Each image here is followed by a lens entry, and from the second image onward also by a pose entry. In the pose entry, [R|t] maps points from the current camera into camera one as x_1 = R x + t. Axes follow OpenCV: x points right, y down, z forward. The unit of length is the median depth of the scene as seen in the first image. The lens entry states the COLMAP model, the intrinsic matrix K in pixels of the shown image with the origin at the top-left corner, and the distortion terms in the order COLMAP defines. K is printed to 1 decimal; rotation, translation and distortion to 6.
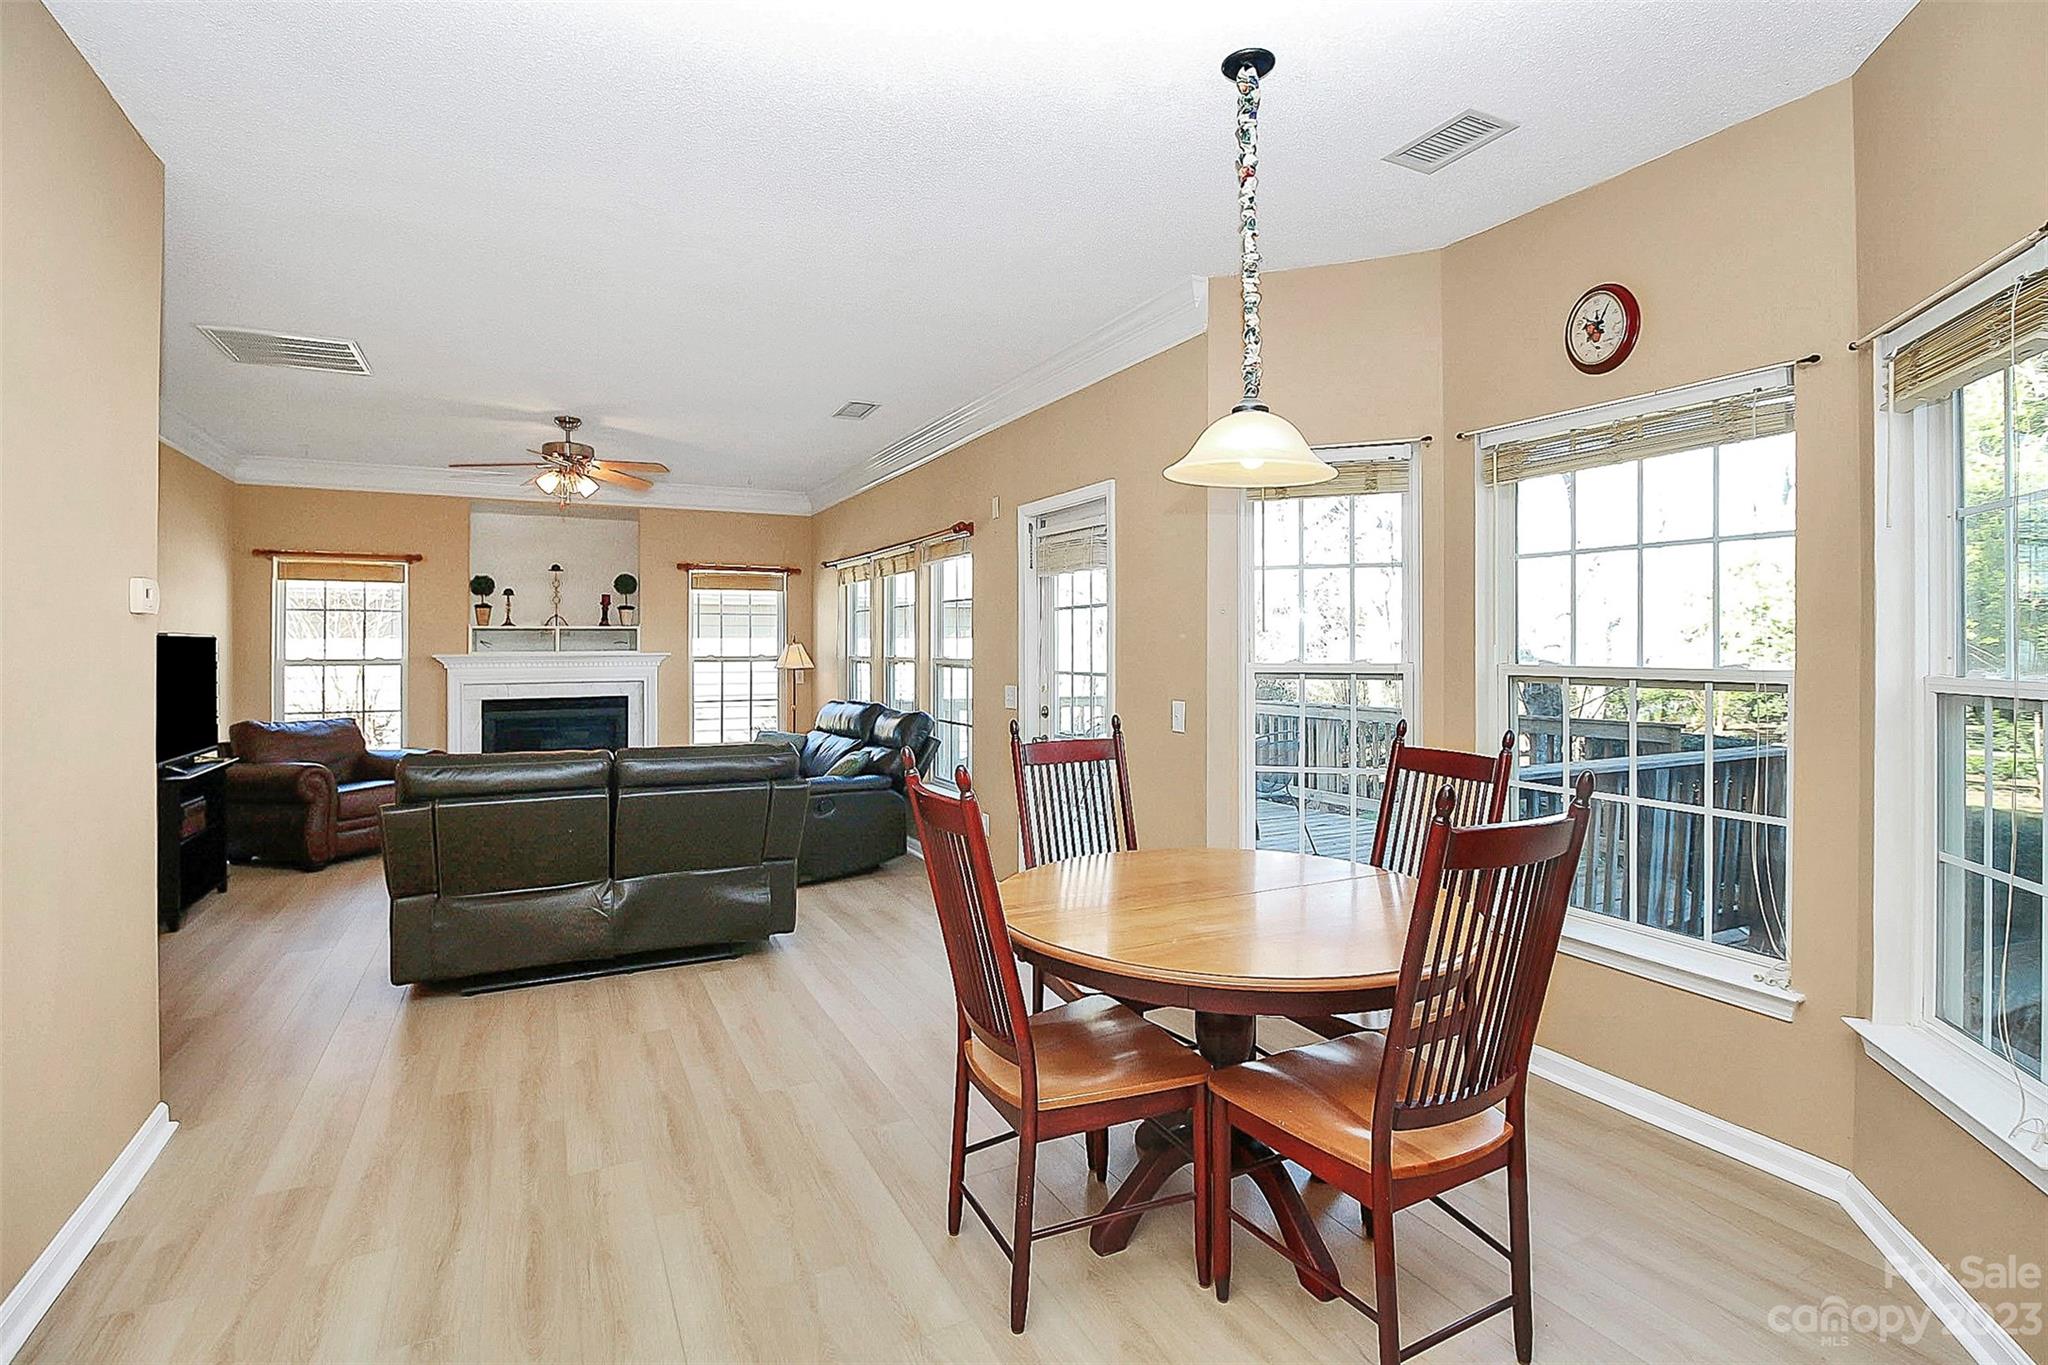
lens RADIAL K [[934.3, 0, 1023.9], [0, 934.3, 644.4], [0, 0, 1]] dist [0.001481, -0.000010]
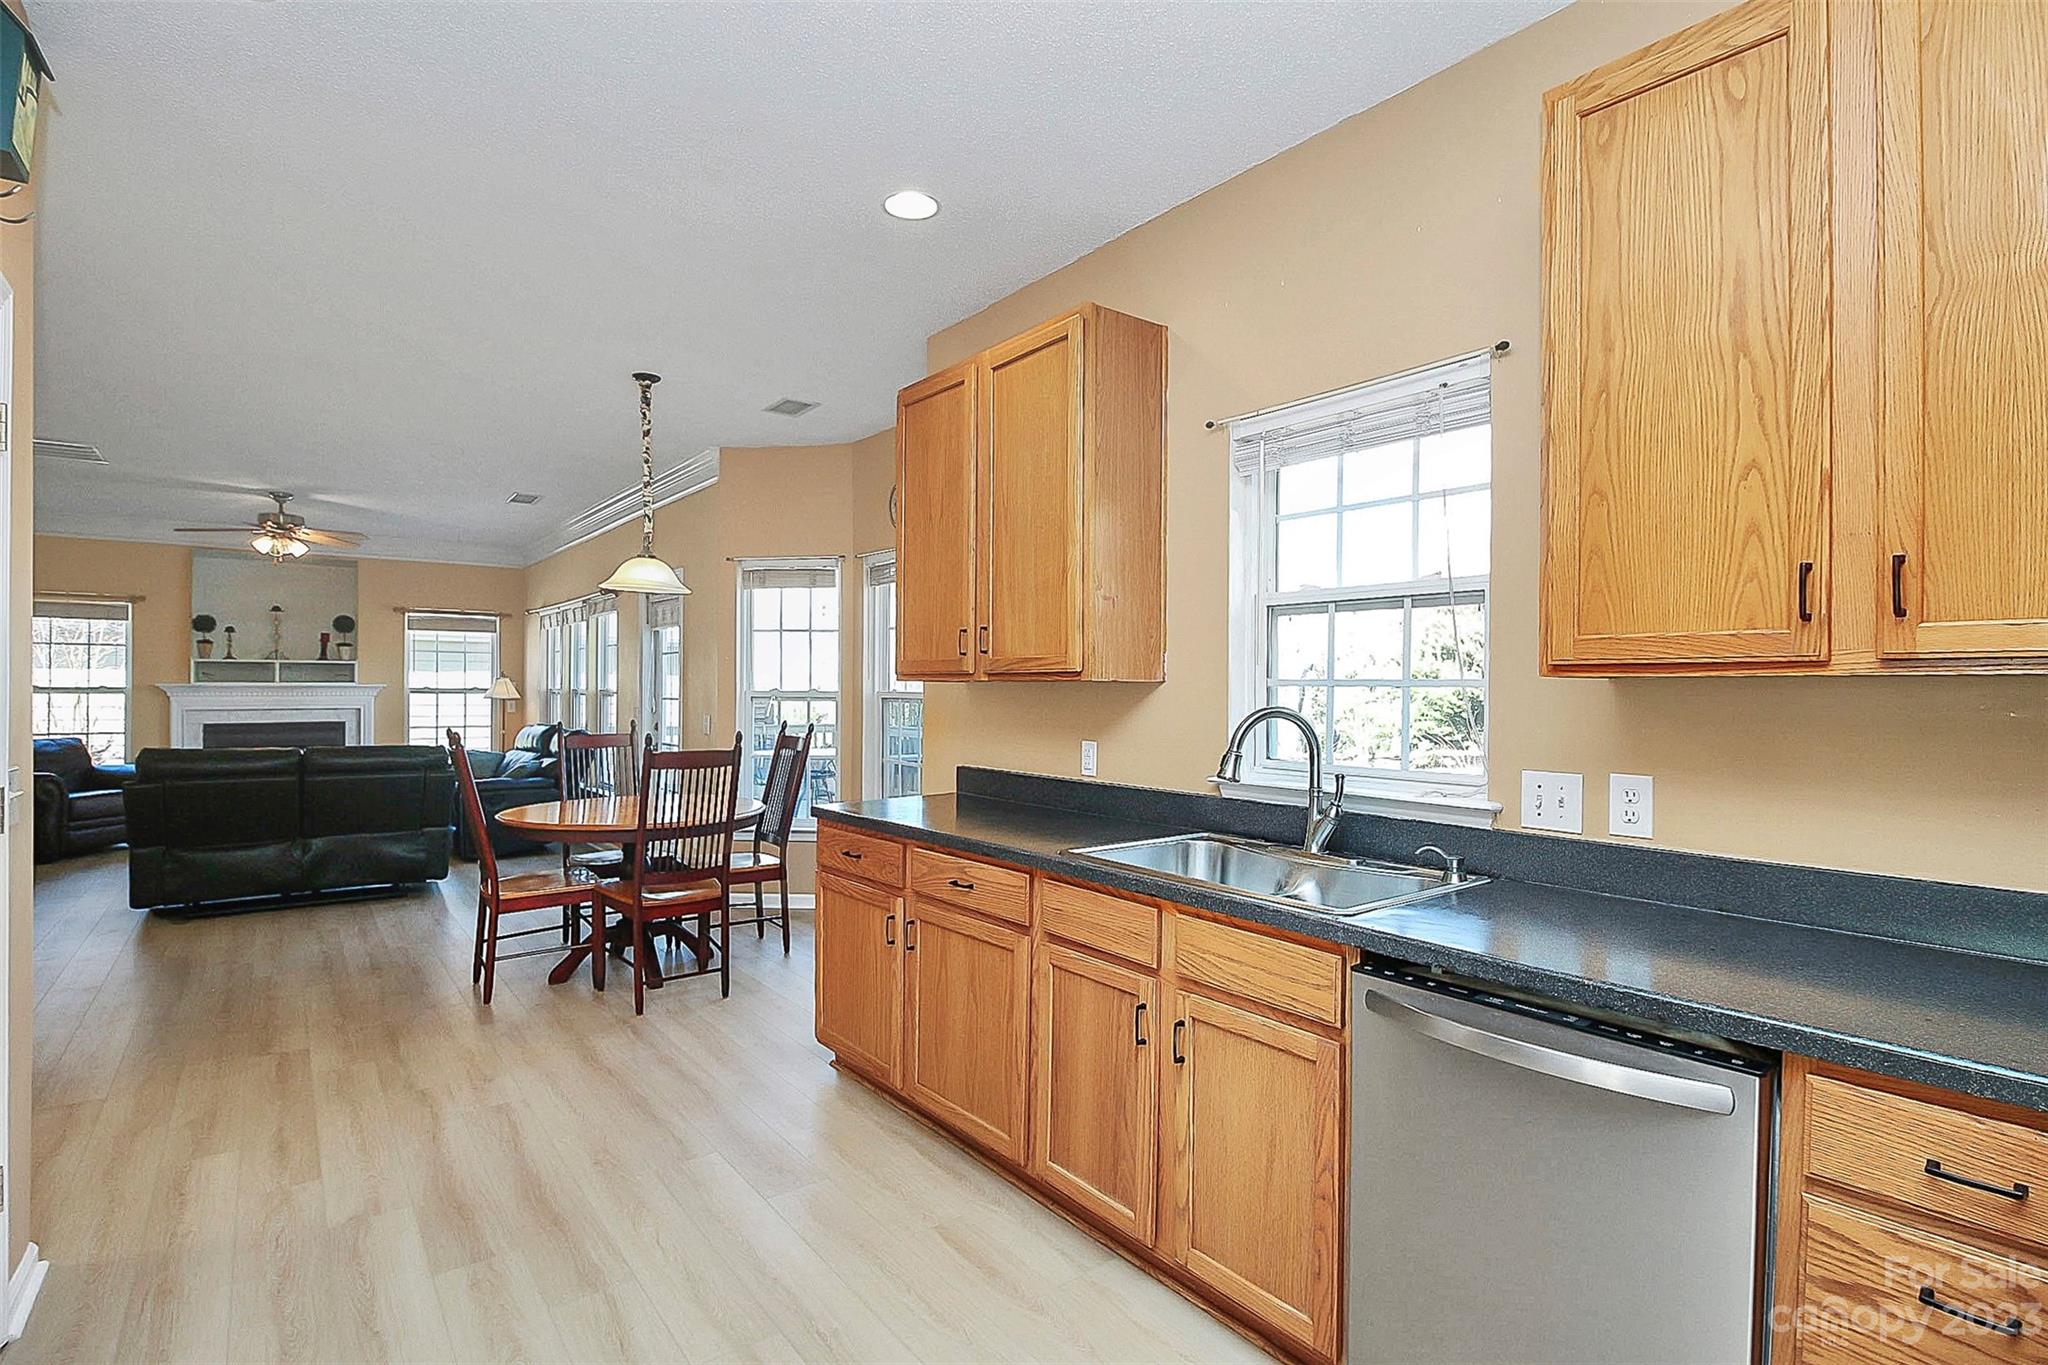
lens RADIAL K [[939.4, 0, 1014.8], [0, 939.4, 686.4], [0, 0, 1]] dist [-0.001539, -0.011092]
pose [[0.982698, 0.008718, 0.185011, 0.183085], [-0.009402, 0.999952, 0.002824, 0.001023], [-0.184977, -0.004515, 0.982732, -0.301340]]
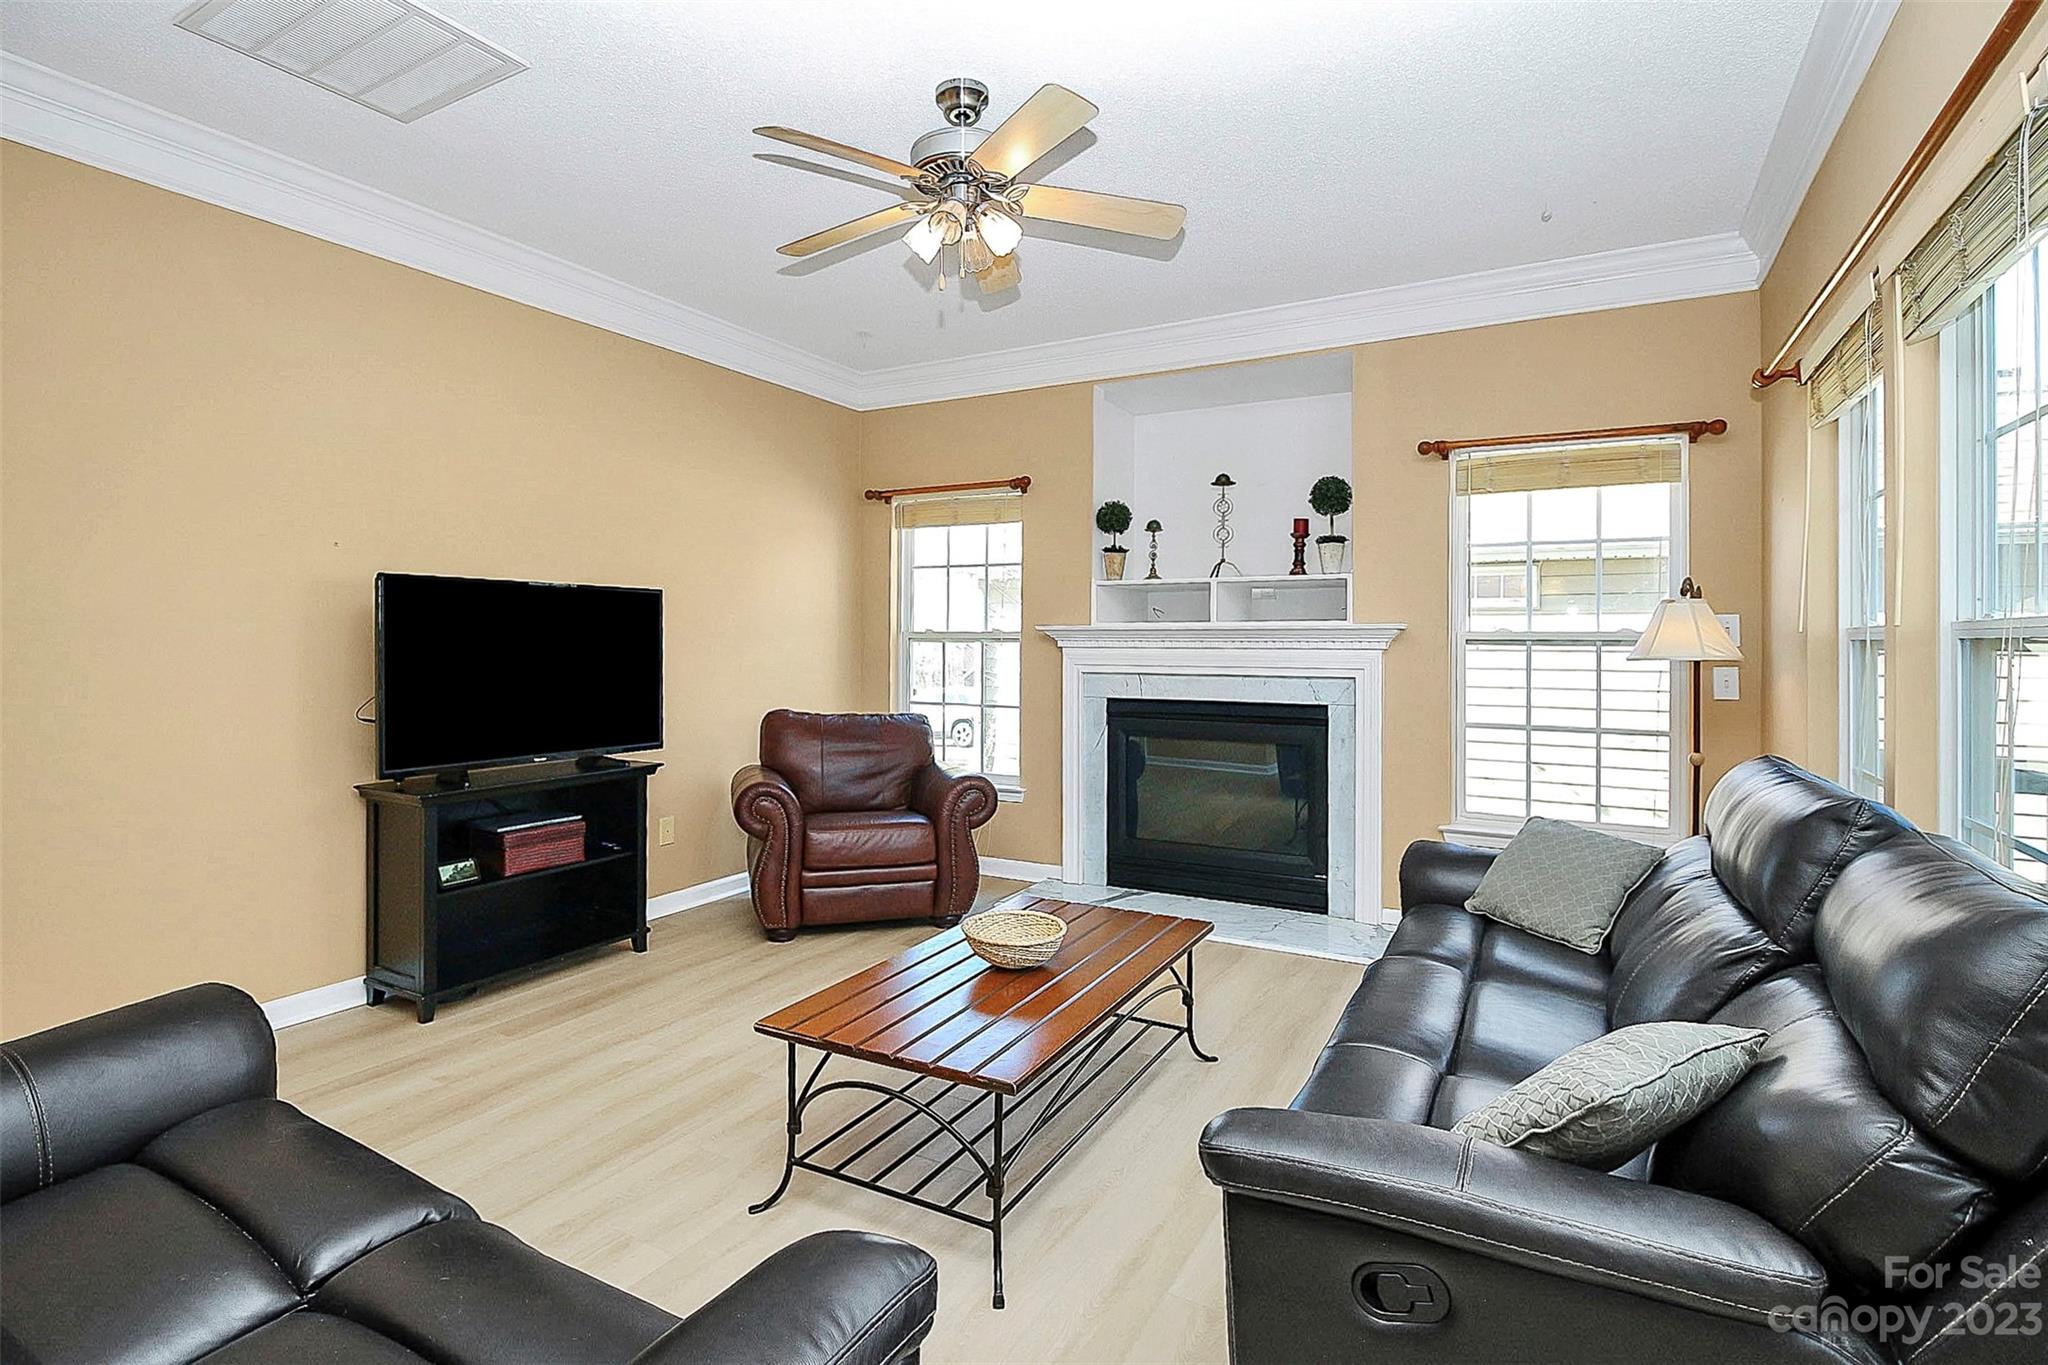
lens RADIAL K [[1049.8, 0, 961.1], [0, 1049.8, 634.4], [0, 0, 1]] dist [-0.000181, -0.017115]
pose [[0.529680, 0.003284, -0.848191, -0.031500], [-0.005167, 0.999986, 0.000645, 0.016025], [0.848182, 0.004041, 0.529690, 0.536203]]
